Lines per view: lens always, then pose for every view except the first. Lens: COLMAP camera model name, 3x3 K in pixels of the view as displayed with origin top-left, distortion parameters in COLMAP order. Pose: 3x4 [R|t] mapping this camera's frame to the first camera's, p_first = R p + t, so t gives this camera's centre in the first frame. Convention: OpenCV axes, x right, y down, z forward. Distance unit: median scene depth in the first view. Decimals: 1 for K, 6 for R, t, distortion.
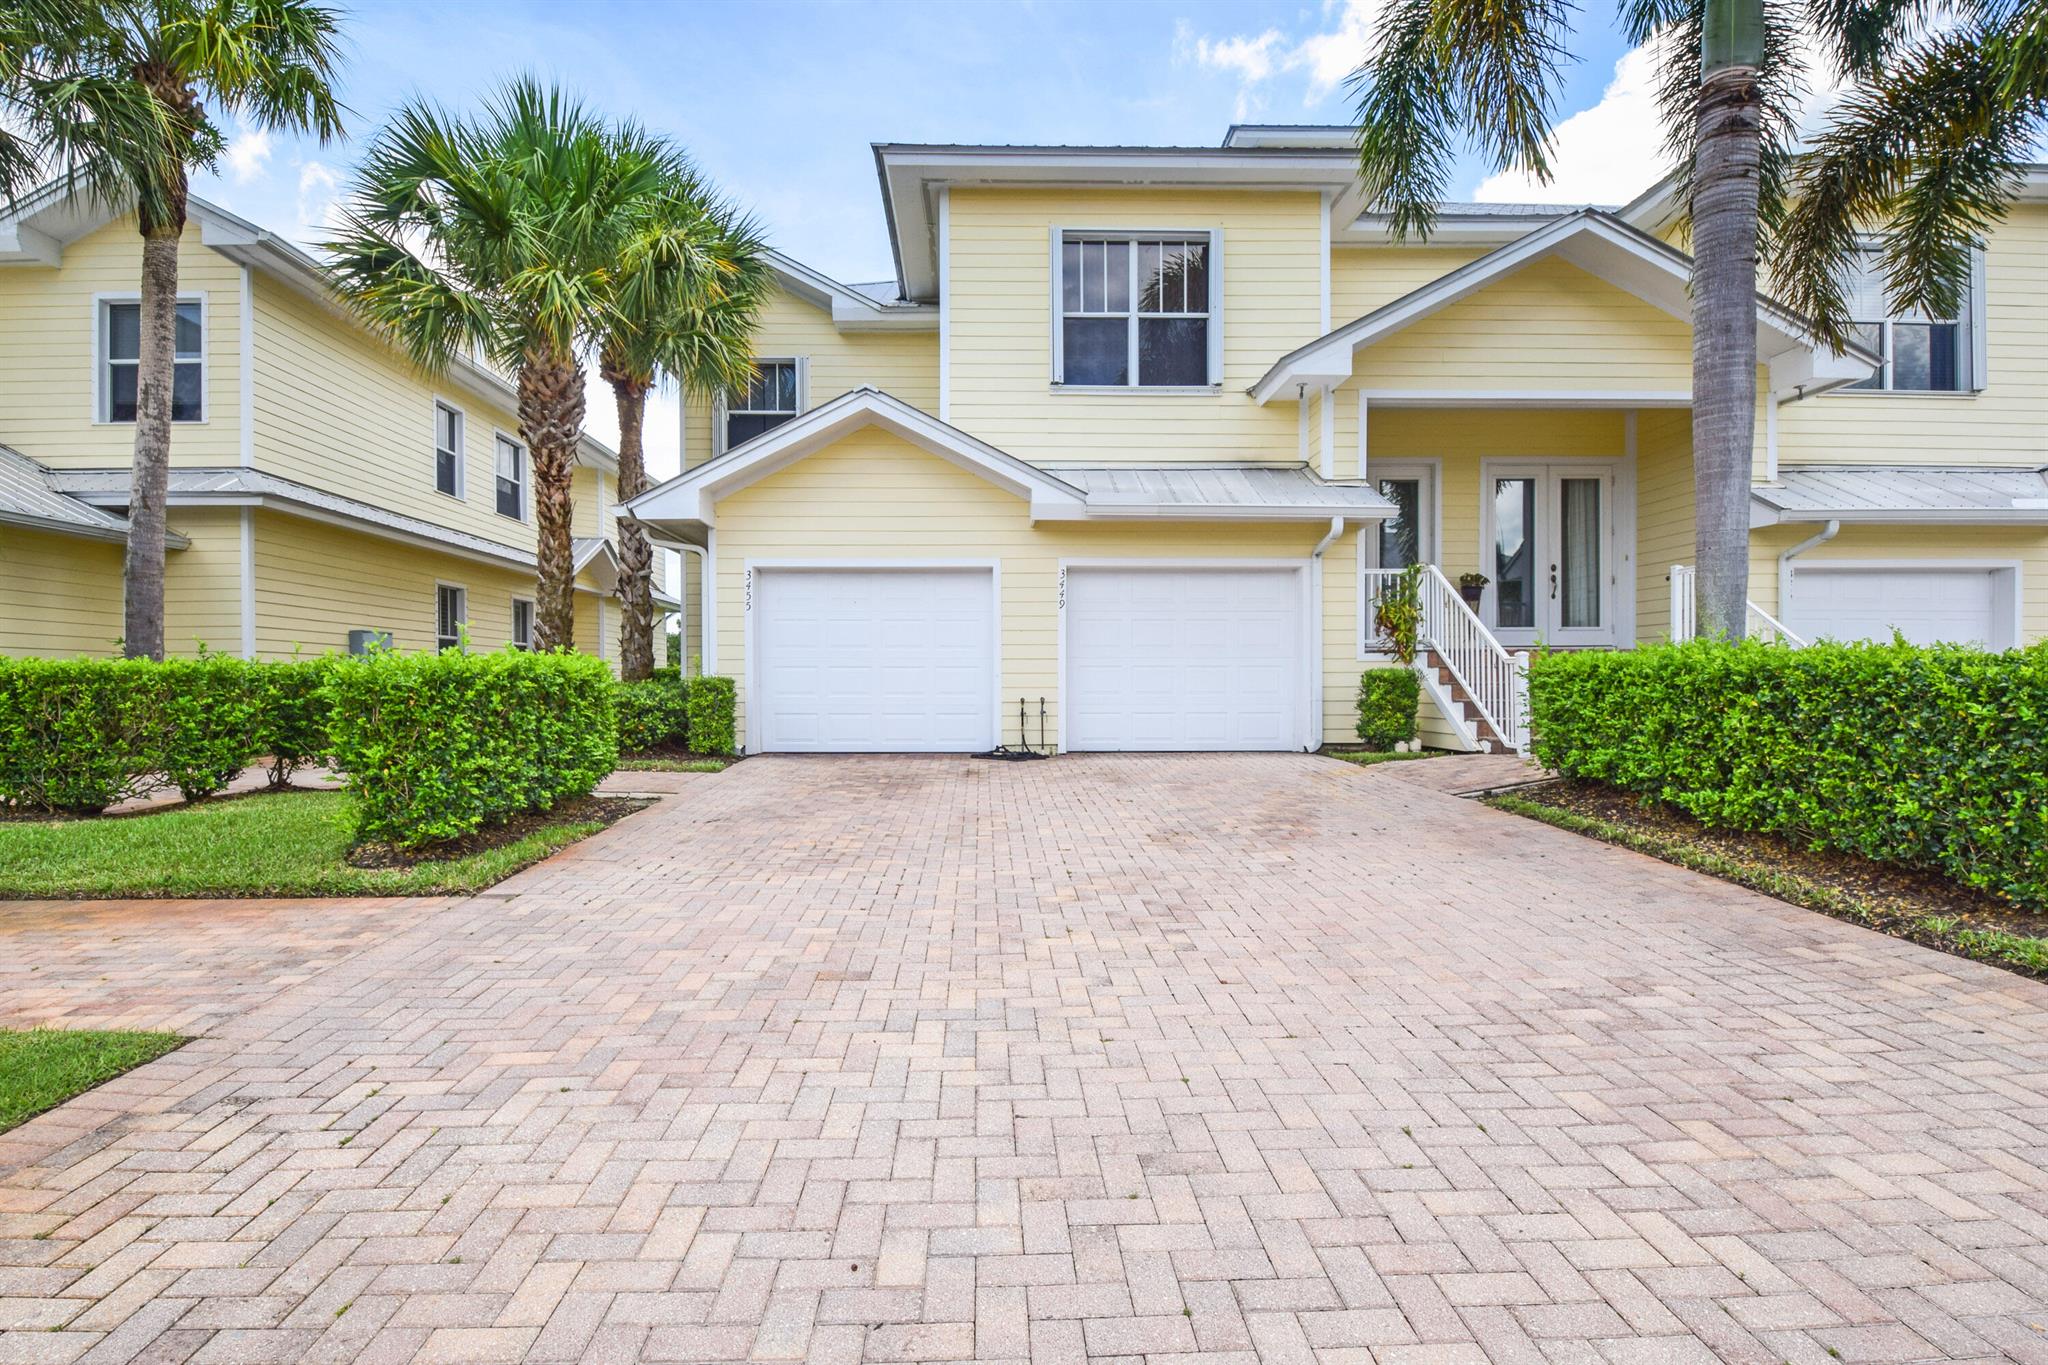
lens RADIAL K [[1095.2, 0, 1022.2], [0, 1095.2, 686.0], [0, 0, 1]] dist [-0.006819, -0.001000]
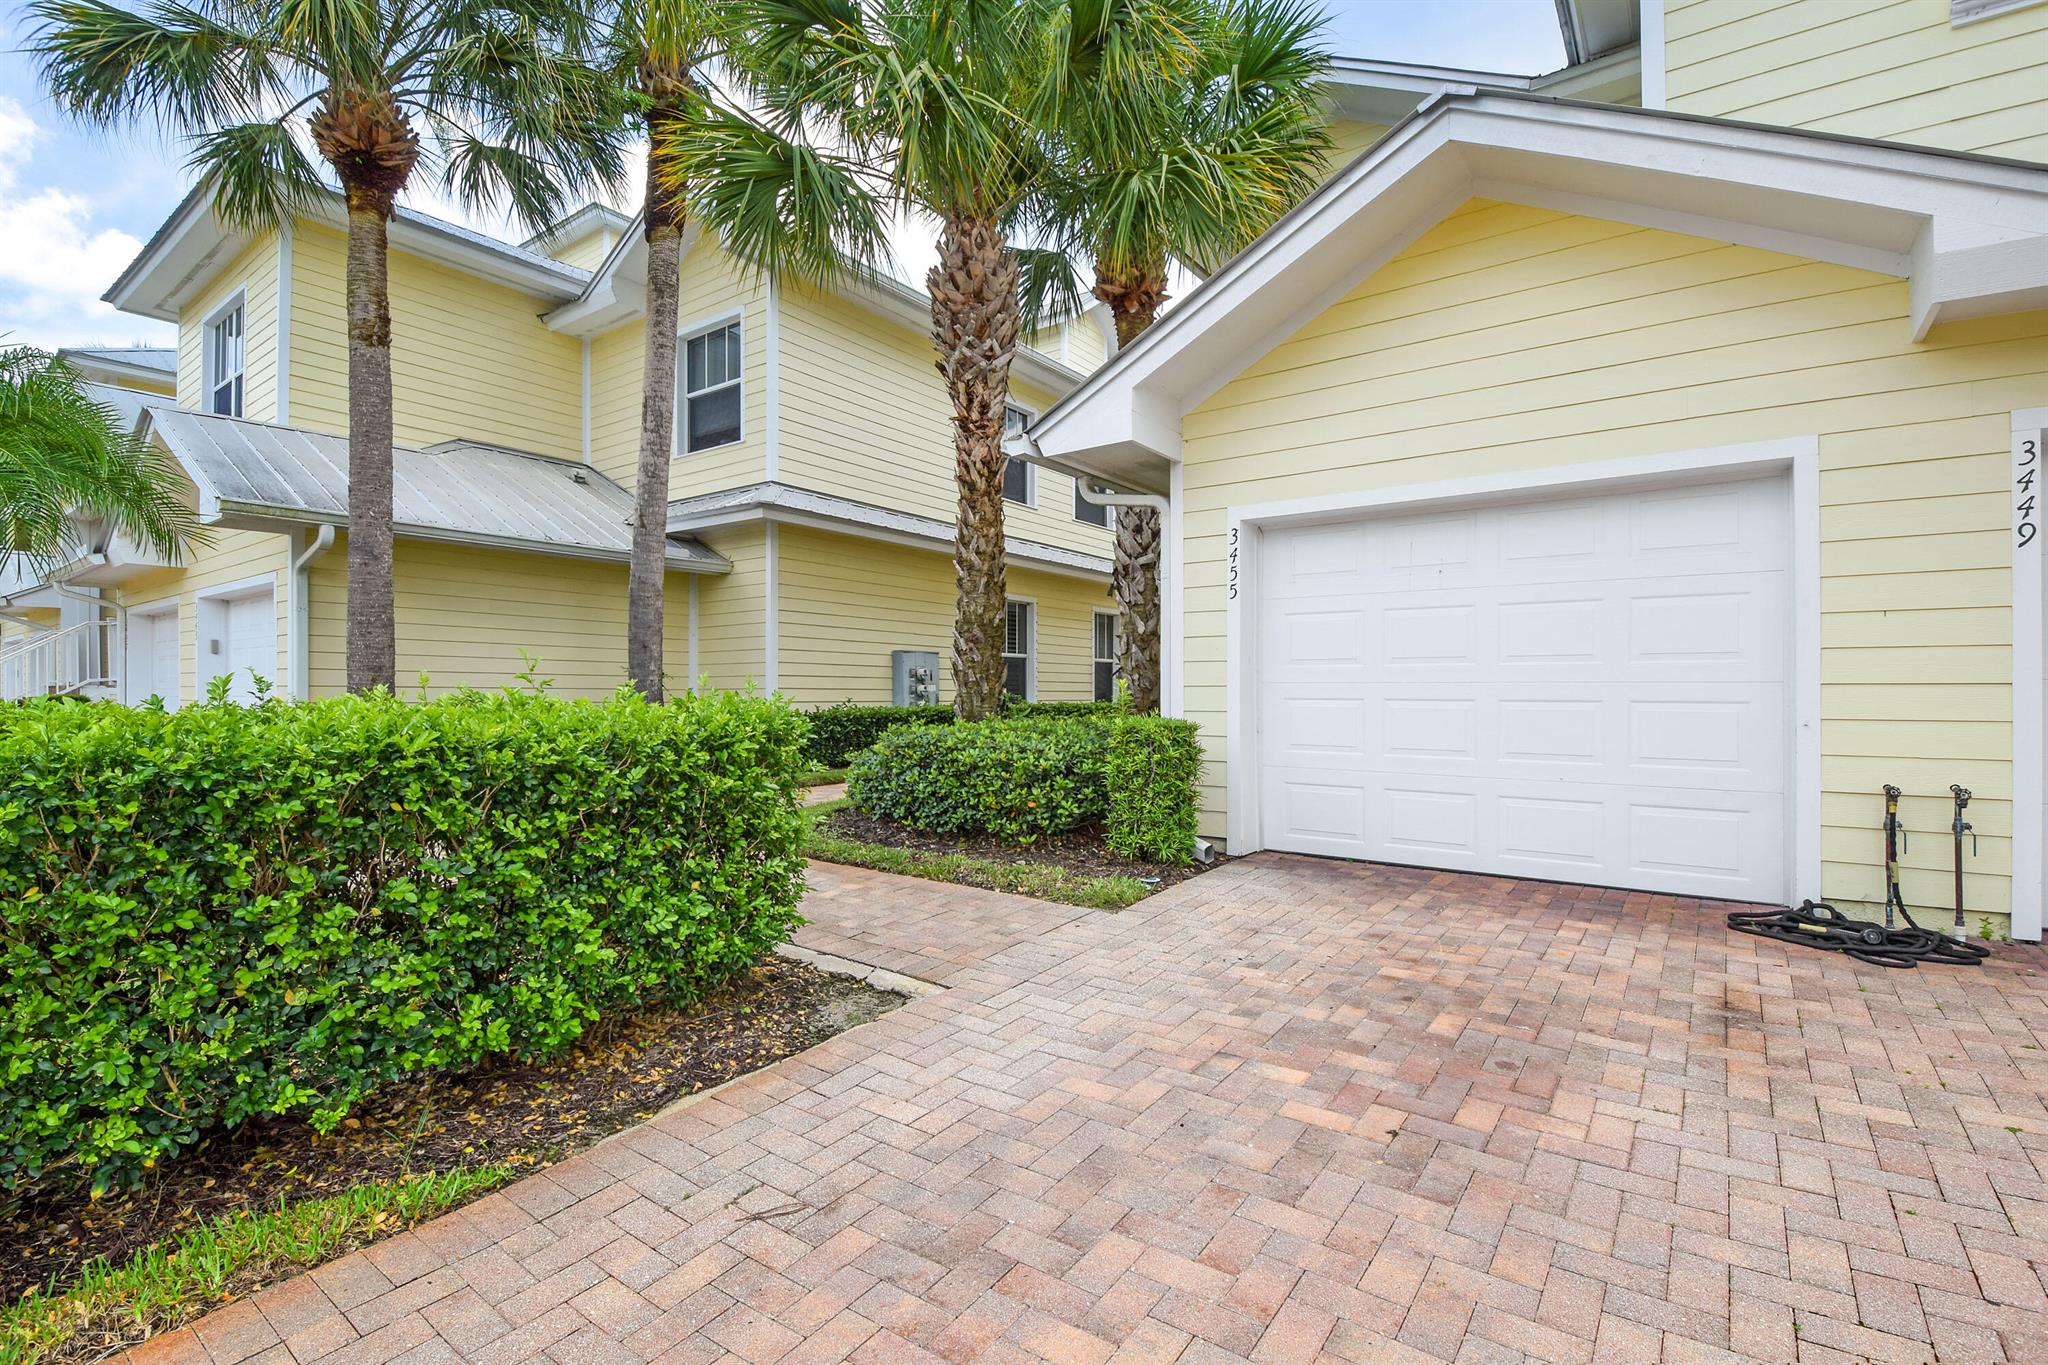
lens RADIAL K [[928.8, 0, 1026.6], [0, 928.8, 696.4], [0, 0, 1]] dist [-0.000185, -0.002312]
pose [[0.783005, 0.007317, -0.621973, -0.035992], [-0.003455, 0.999967, 0.007414, -0.022163], [0.622006, -0.003657, 0.783004, 0.559920]]
